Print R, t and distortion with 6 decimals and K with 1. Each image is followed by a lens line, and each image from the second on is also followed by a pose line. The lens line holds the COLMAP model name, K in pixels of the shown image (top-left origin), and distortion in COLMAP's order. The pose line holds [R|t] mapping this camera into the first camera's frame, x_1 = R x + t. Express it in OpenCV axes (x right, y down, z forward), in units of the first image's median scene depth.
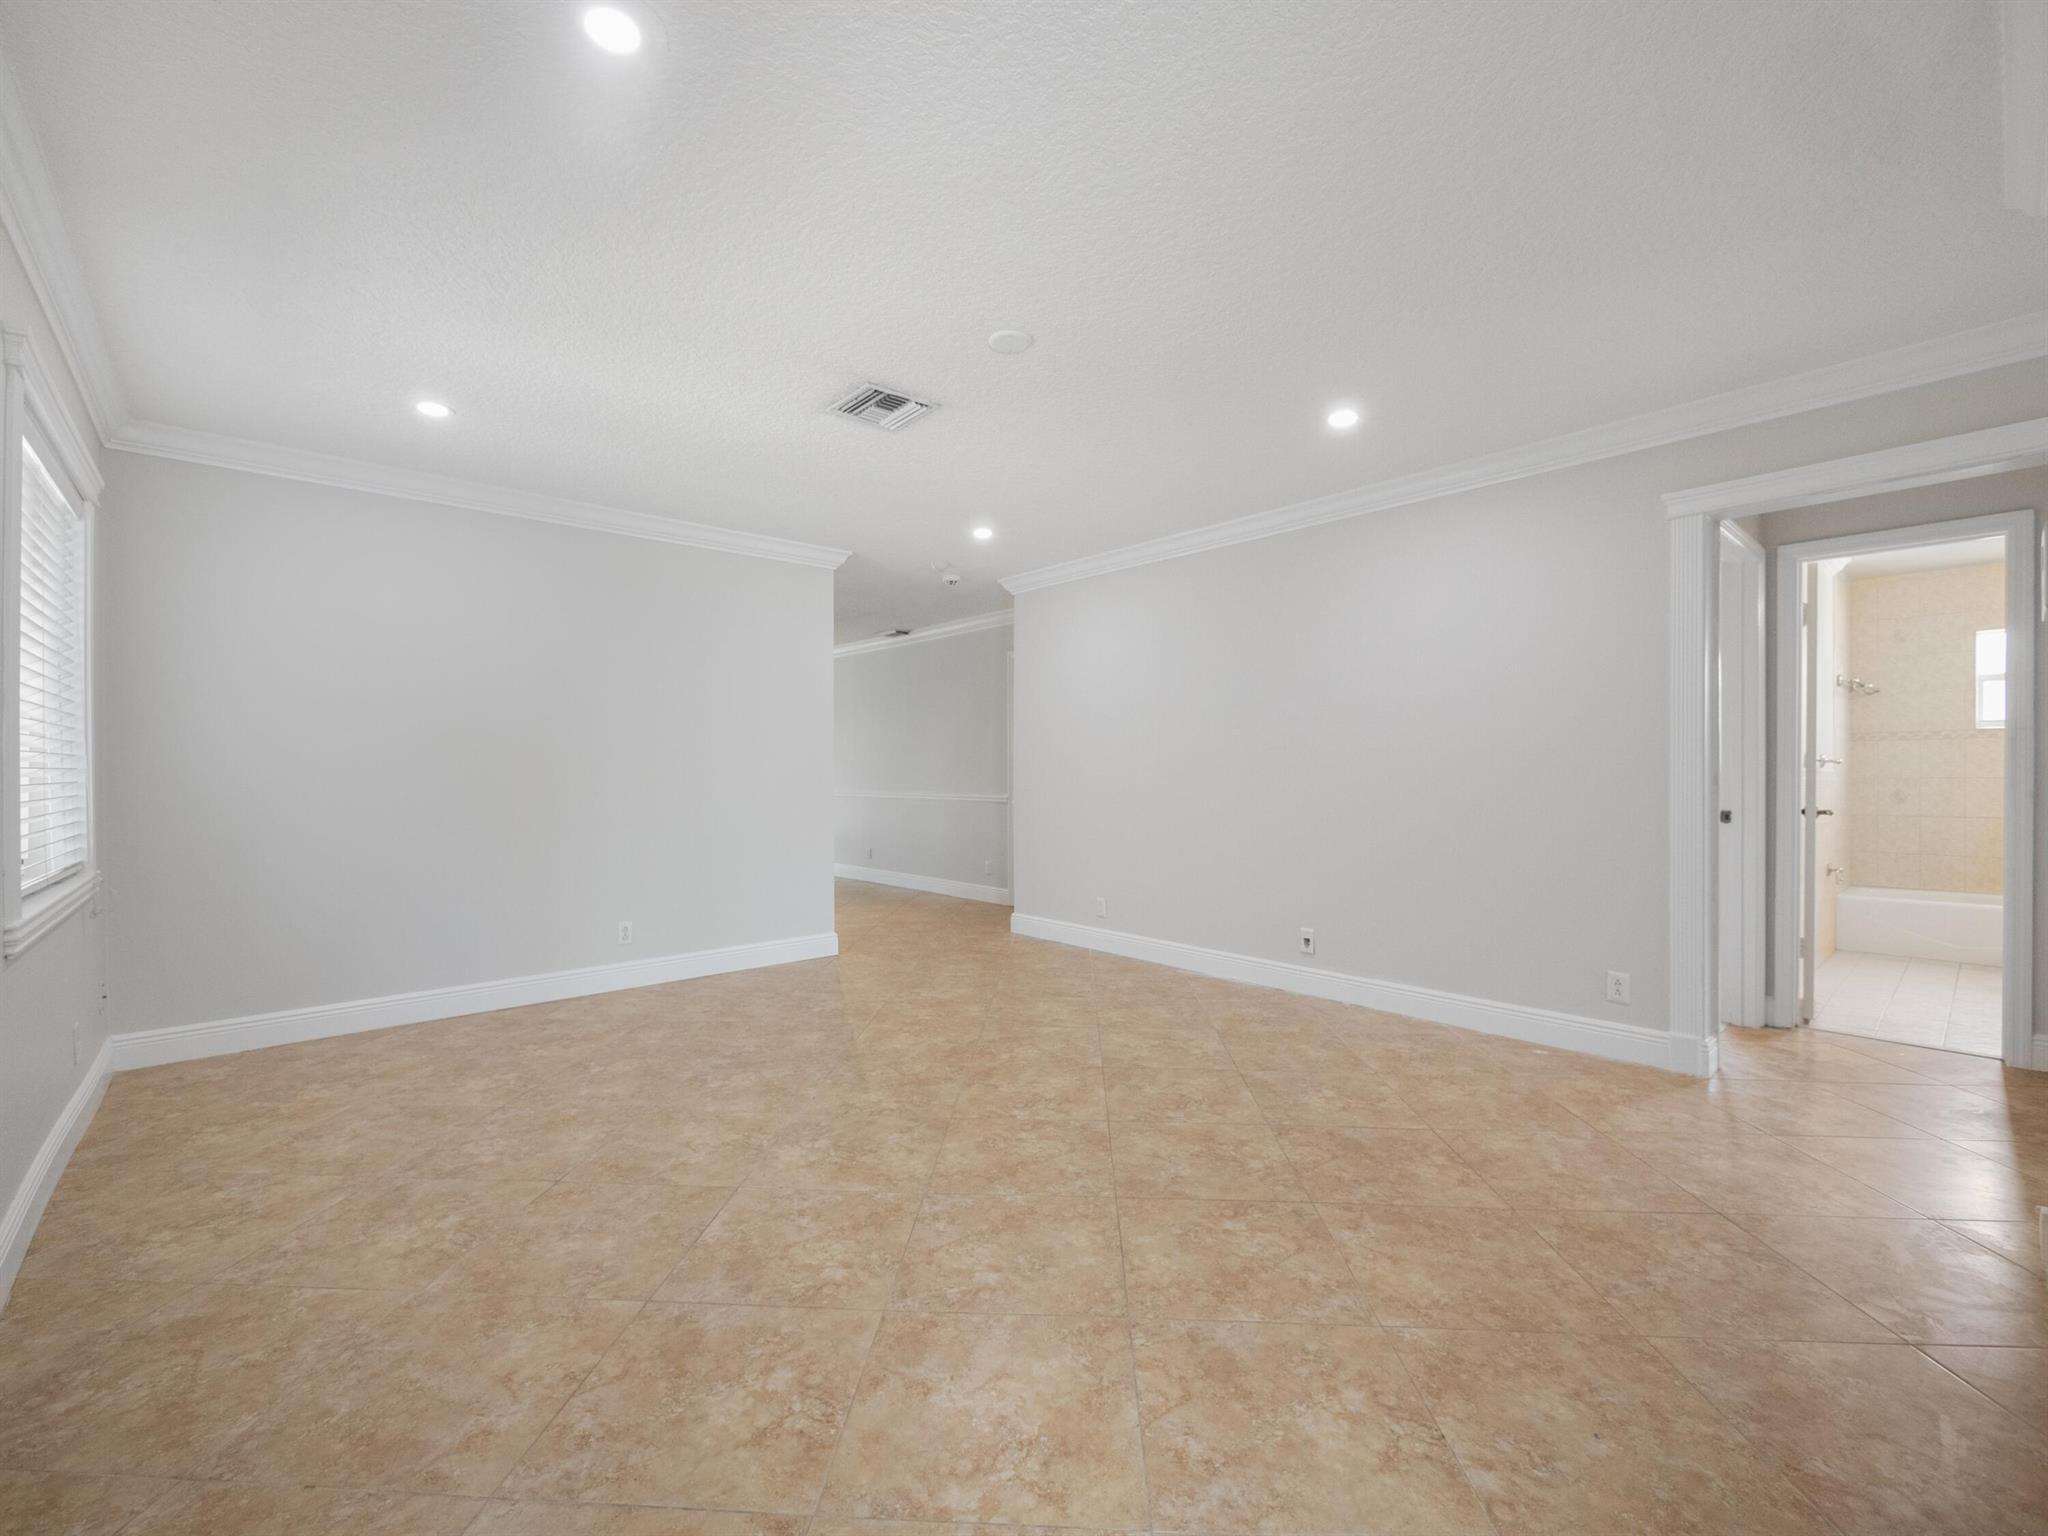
lens RADIAL K [[884.4, 0, 1015.7], [0, 884.4, 768.9], [0, 0, 1]] dist [-0.001794, 0.001212]
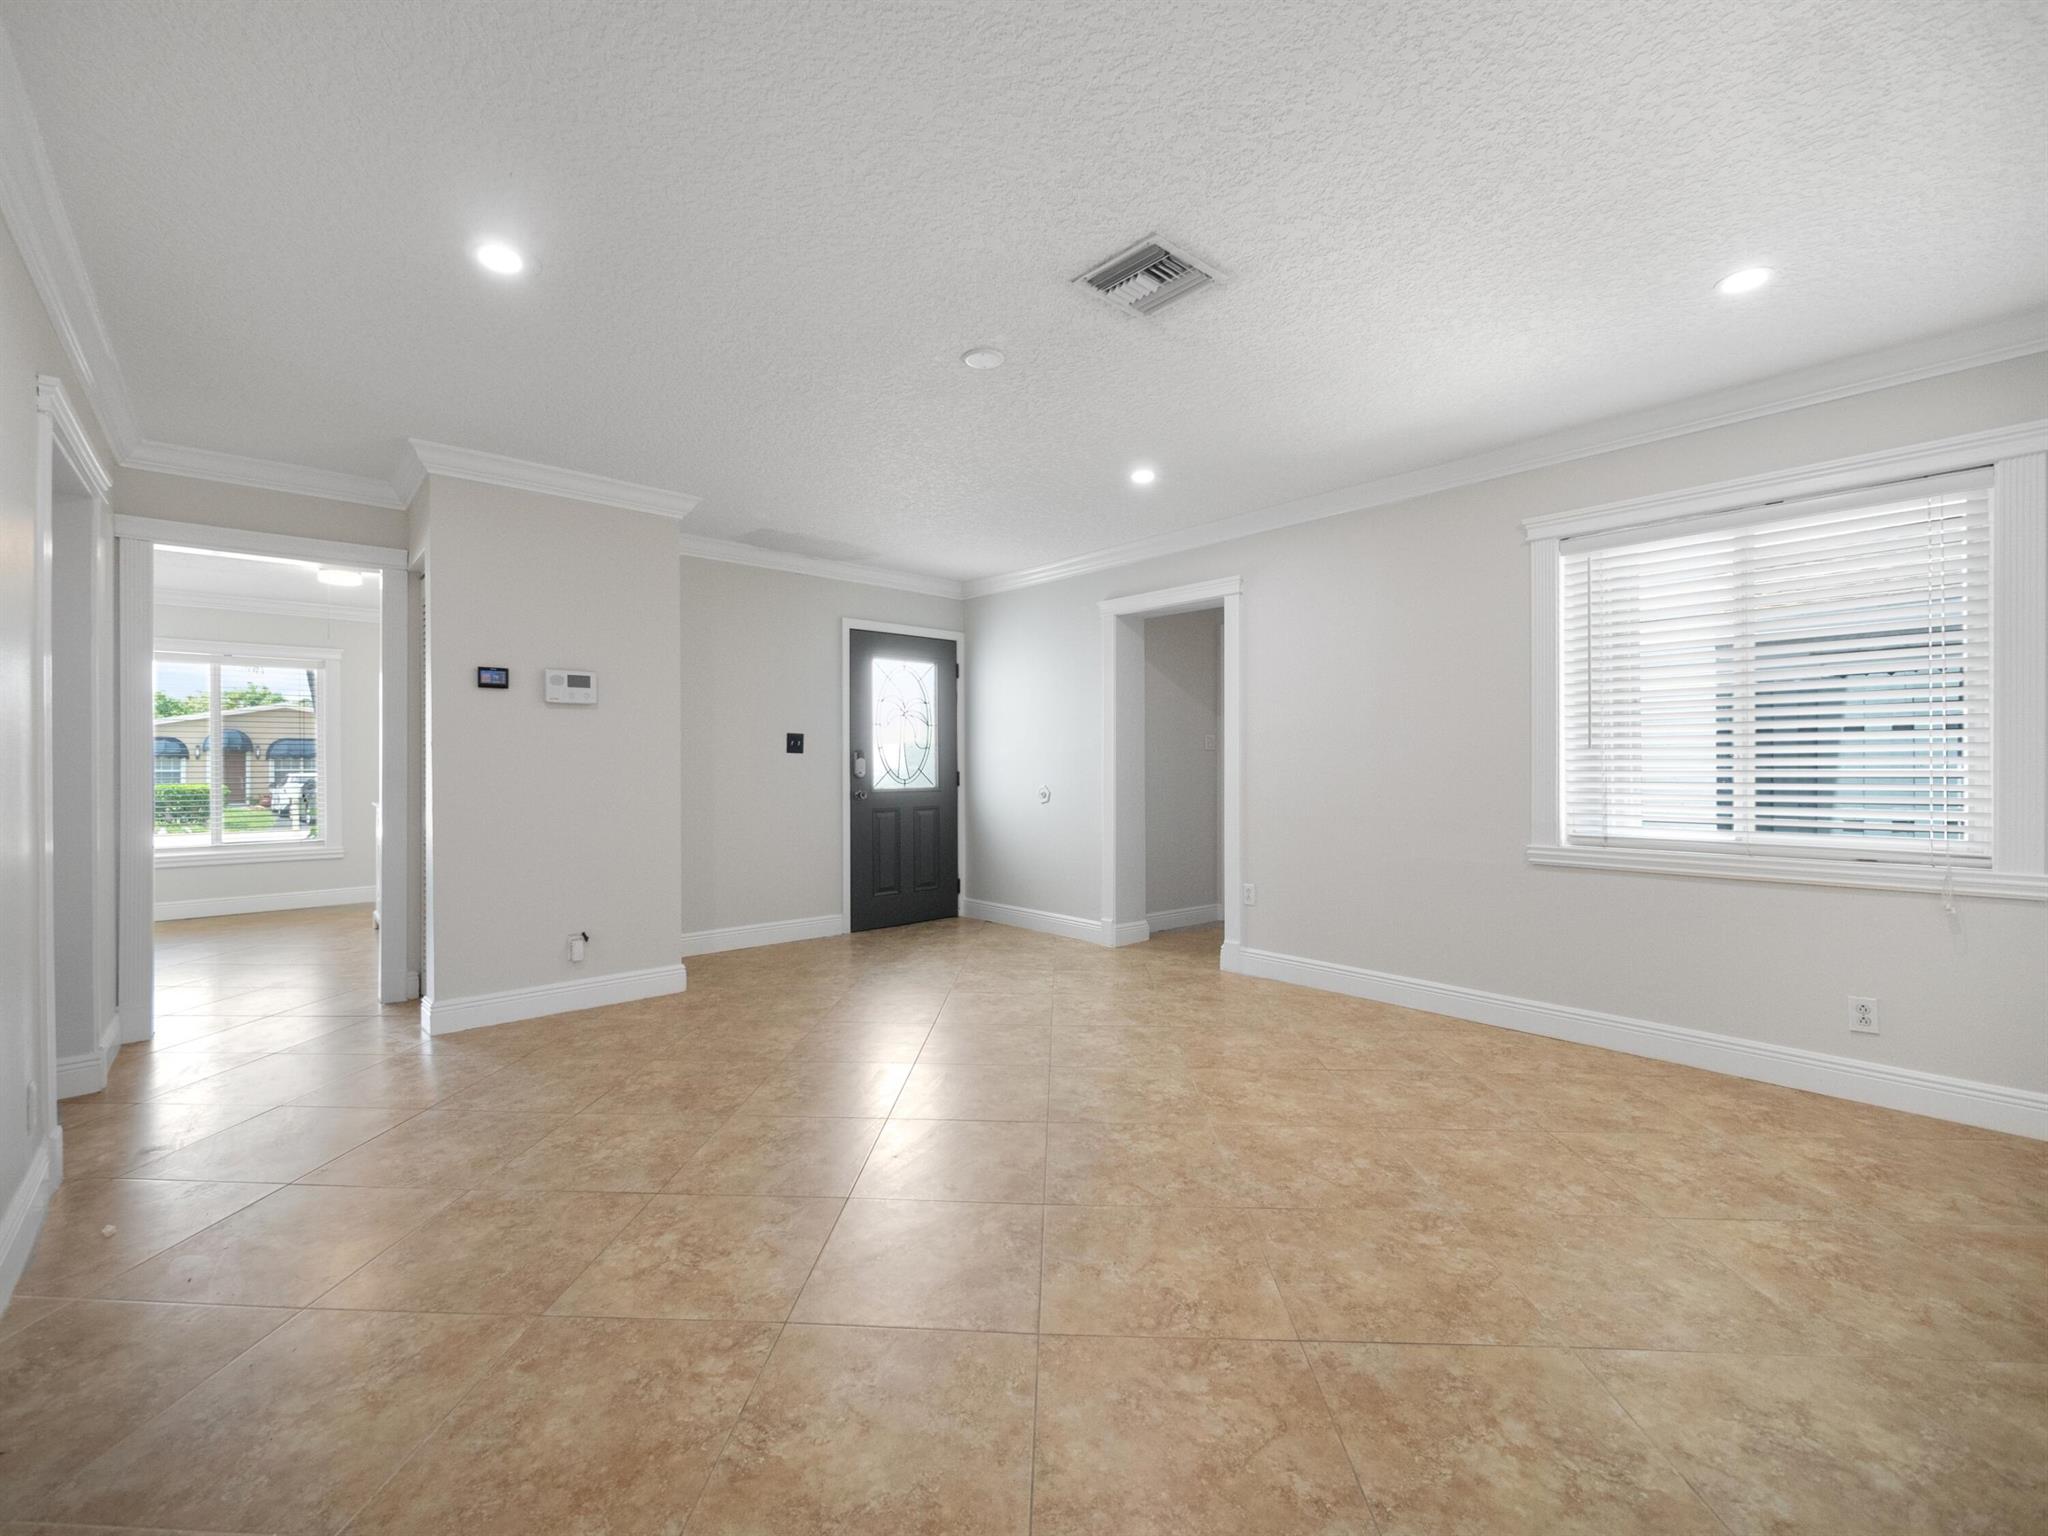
lens RADIAL K [[884.4, 0, 1020.6], [0, 884.4, 768.5], [0, 0, 1]] dist [-0.001794, 0.001212]
pose [[-0.999893, 0.004092, -0.014054, -0.030032], [0.004056, 0.999988, 0.002574, 0.004745], [0.014064, 0.002517, -0.999898, 1.902861]]
